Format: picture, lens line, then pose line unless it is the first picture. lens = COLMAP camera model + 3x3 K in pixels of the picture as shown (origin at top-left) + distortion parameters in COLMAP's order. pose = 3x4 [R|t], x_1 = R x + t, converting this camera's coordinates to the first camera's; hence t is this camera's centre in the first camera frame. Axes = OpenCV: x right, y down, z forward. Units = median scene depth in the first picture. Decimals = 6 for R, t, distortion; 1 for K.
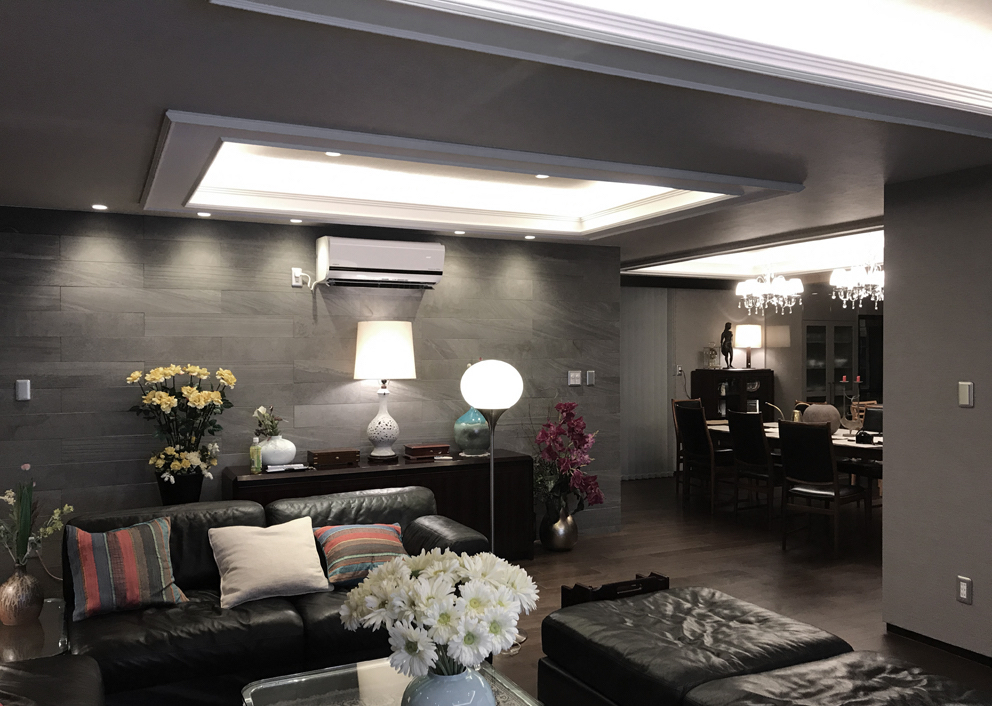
lens RADIAL K [[822.9, 0, 496.0], [0, 822.9, 353.0], [0, 0, 1]] dist [0.000147, -0.000713]
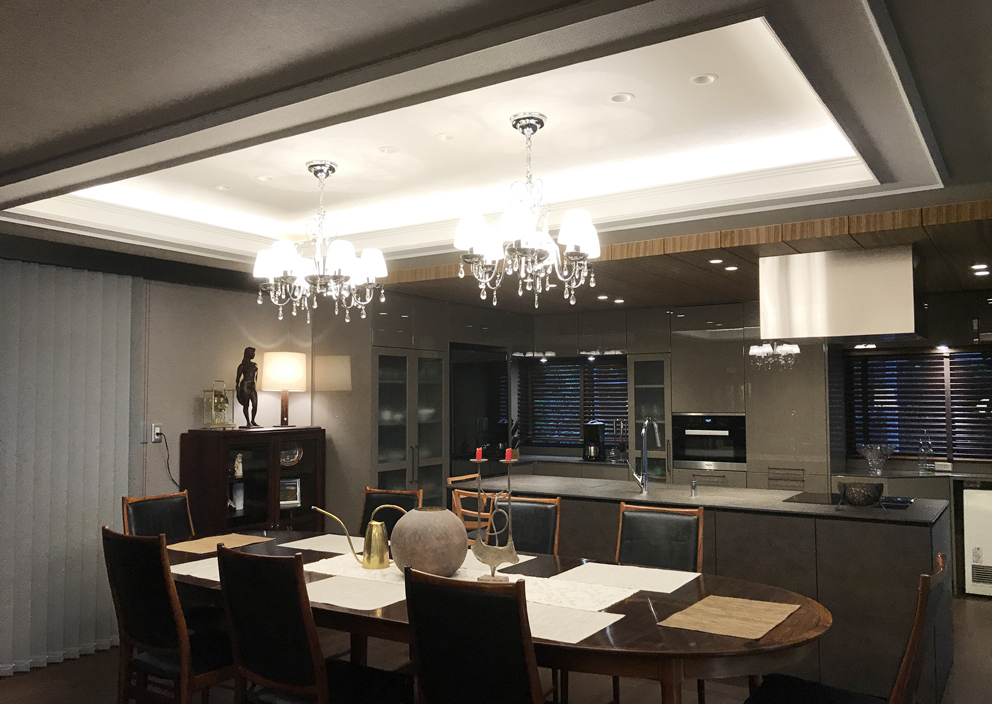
lens RADIAL K [[822.9, 0, 496.0], [0, 822.9, 352.0], [0, 0, 1]] dist [0.000147, -0.000713]
pose [[0.859689, 0.023764, 0.510265, 0.138222], [0.006120, 0.998366, -0.056807, -0.000111], [-0.510782, 0.051959, 0.858139, 0.423433]]
